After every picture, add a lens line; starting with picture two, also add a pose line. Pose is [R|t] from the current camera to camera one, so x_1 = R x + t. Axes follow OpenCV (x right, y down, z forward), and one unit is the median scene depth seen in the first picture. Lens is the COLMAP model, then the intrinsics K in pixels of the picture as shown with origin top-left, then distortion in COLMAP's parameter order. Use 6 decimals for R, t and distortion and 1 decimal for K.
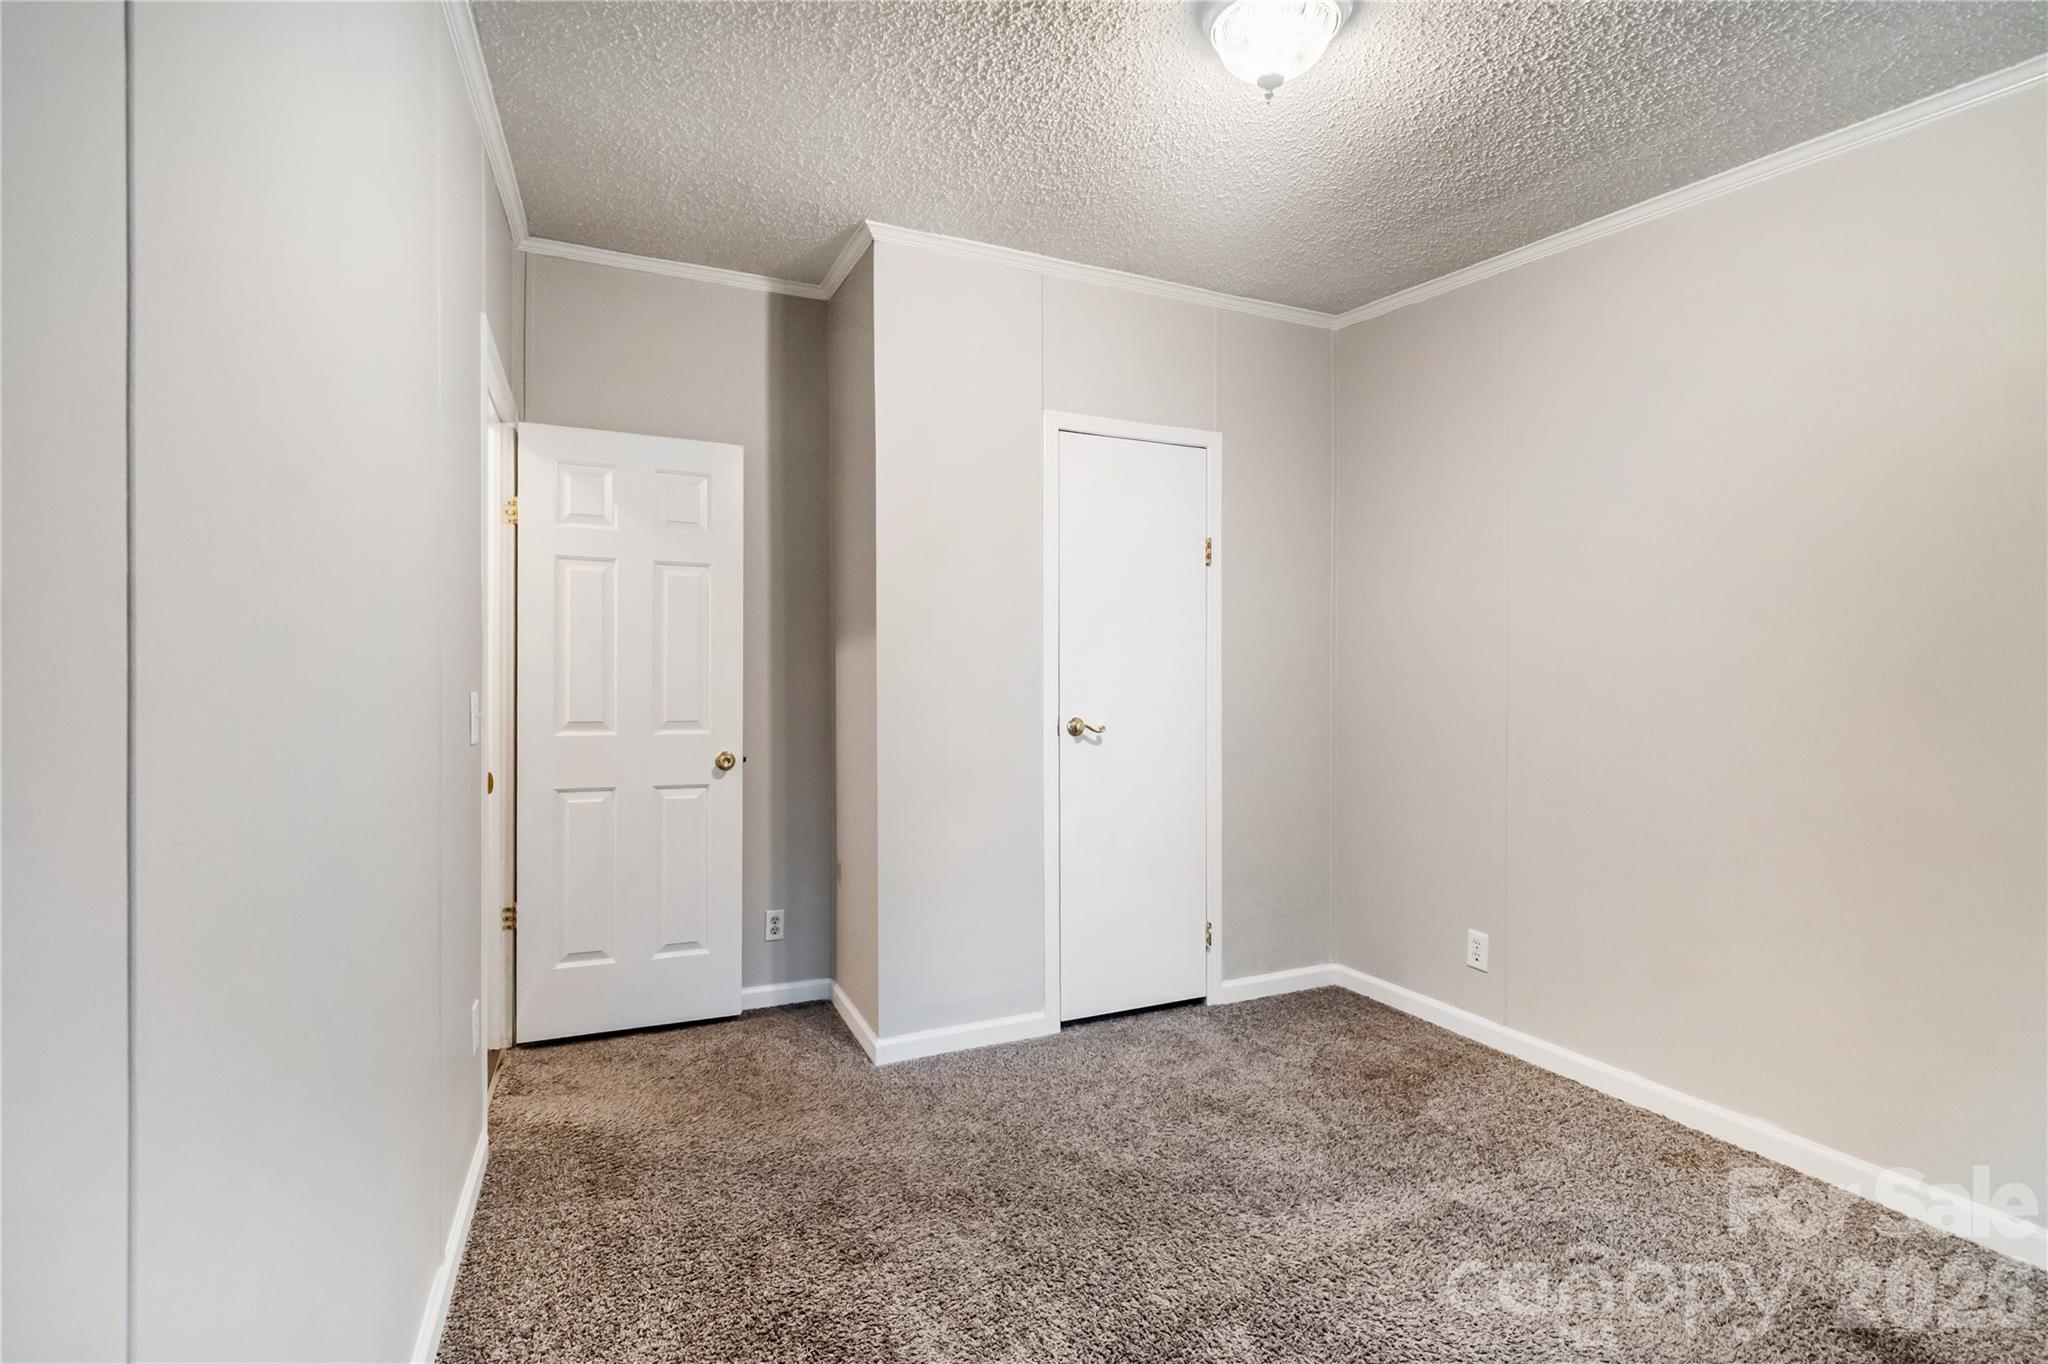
lens RADIAL K [[908.7, 0, 1002.1], [0, 908.7, 704.7], [0, 0, 1]] dist [0.001192, 0.000667]
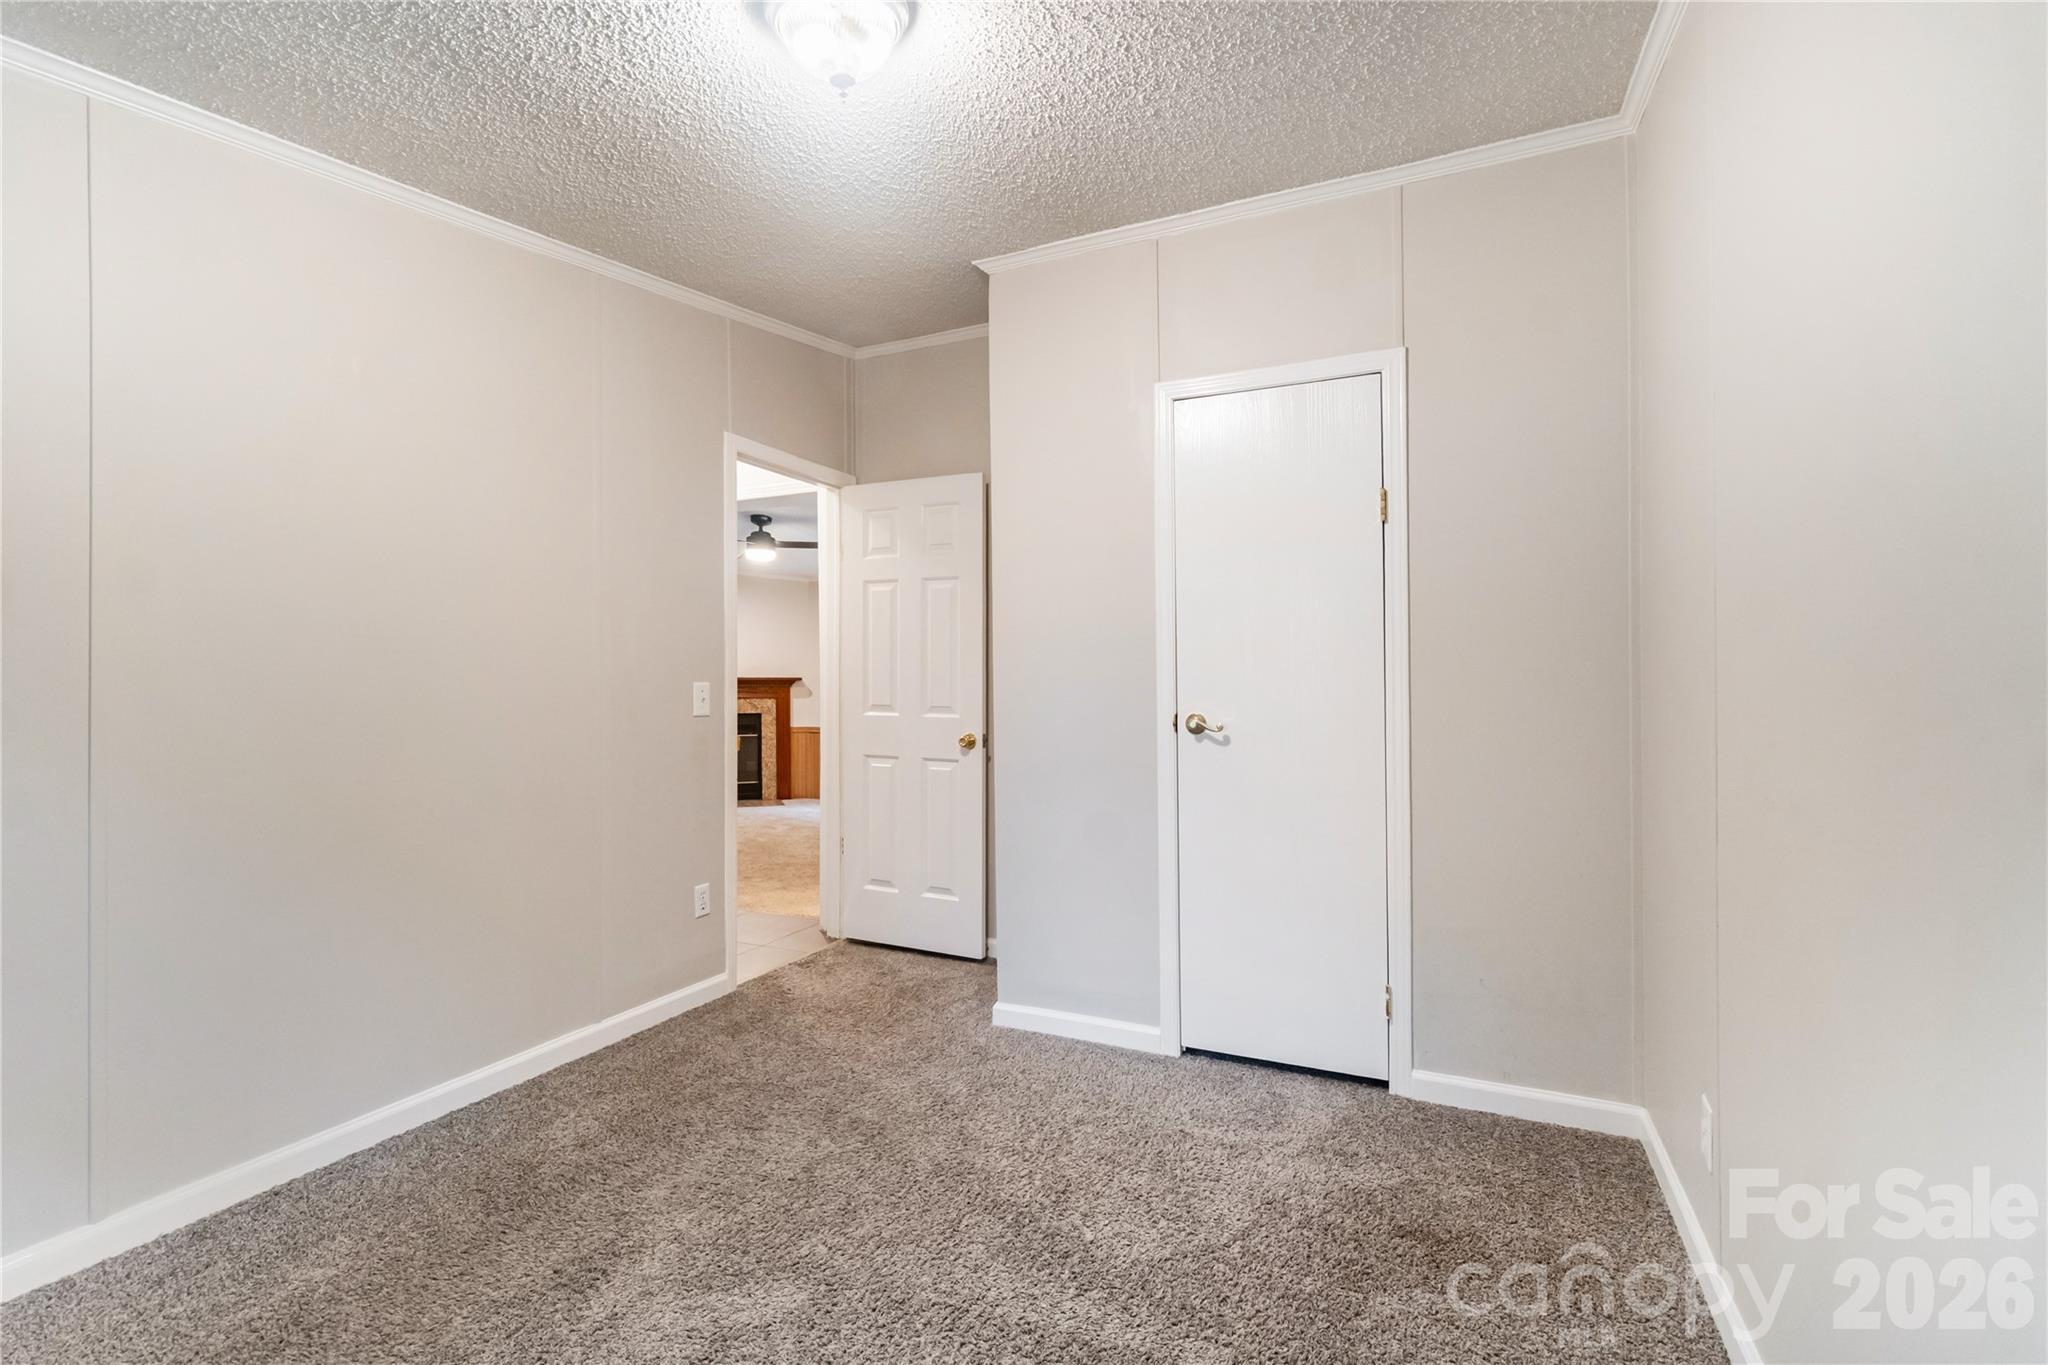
lens RADIAL K [[920.2, 0, 999.6], [0, 920.2, 700.1], [0, 0, 1]] dist [-0.008431, -0.000124]
pose [[0.651647, 0.021278, -0.758224, 0.642720], [-0.015294, 0.999772, 0.014912, -0.010660], [0.758368, 0.001879, 0.651823, 0.258256]]
